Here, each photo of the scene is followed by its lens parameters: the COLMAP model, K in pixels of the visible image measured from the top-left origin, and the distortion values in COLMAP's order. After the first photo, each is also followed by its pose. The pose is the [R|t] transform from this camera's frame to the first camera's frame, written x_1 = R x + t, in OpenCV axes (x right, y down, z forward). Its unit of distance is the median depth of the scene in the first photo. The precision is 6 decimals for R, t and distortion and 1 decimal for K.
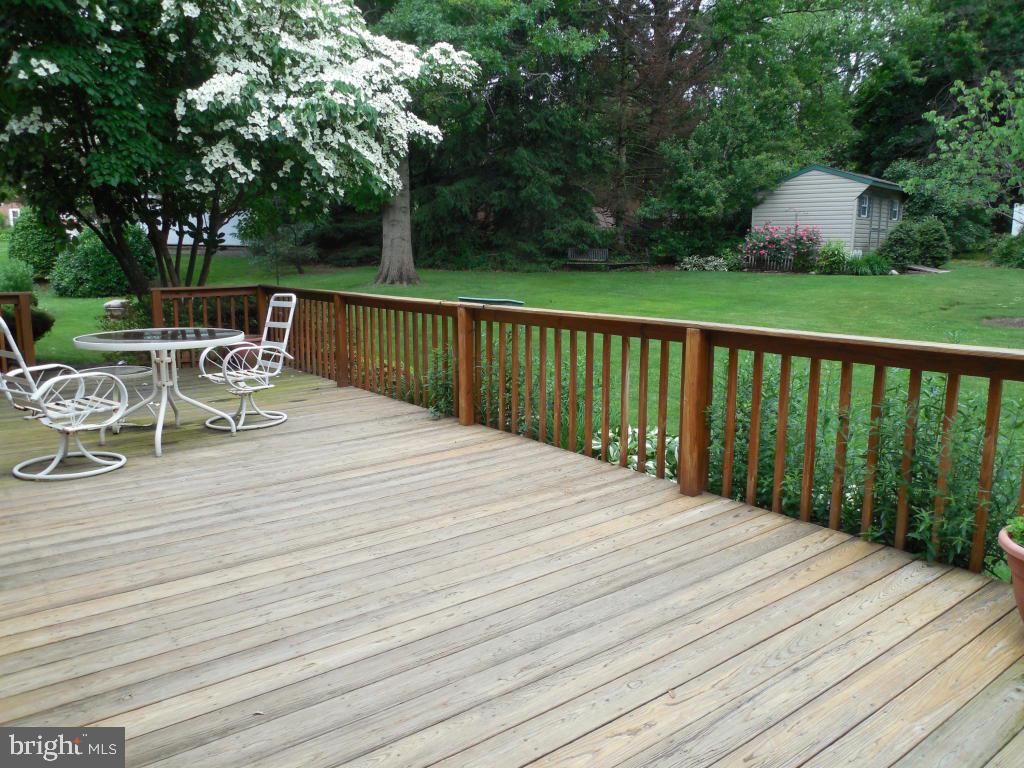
lens RADIAL K [[750.6, 0, 512.0], [0, 750.6, 384.0], [0, 0, 1]] dist [-0.037941, 0.005540]
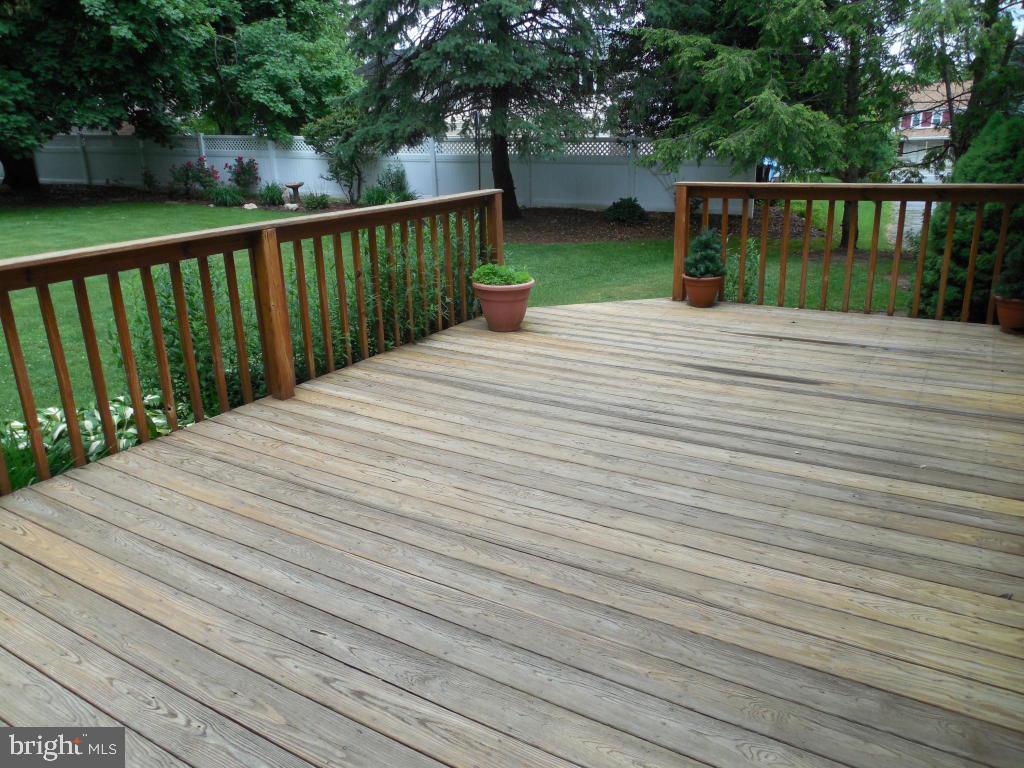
lens RADIAL K [[752.3, 0, 512.0], [0, 752.3, 384.0], [0, 0, 1]] dist [-0.099537, 0.064644]
pose [[-0.332851, -0.281923, 0.899850, -0.726268], [0.198262, 0.912010, 0.359069, -0.159759], [-0.921902, 0.297922, -0.247669, 0.936241]]
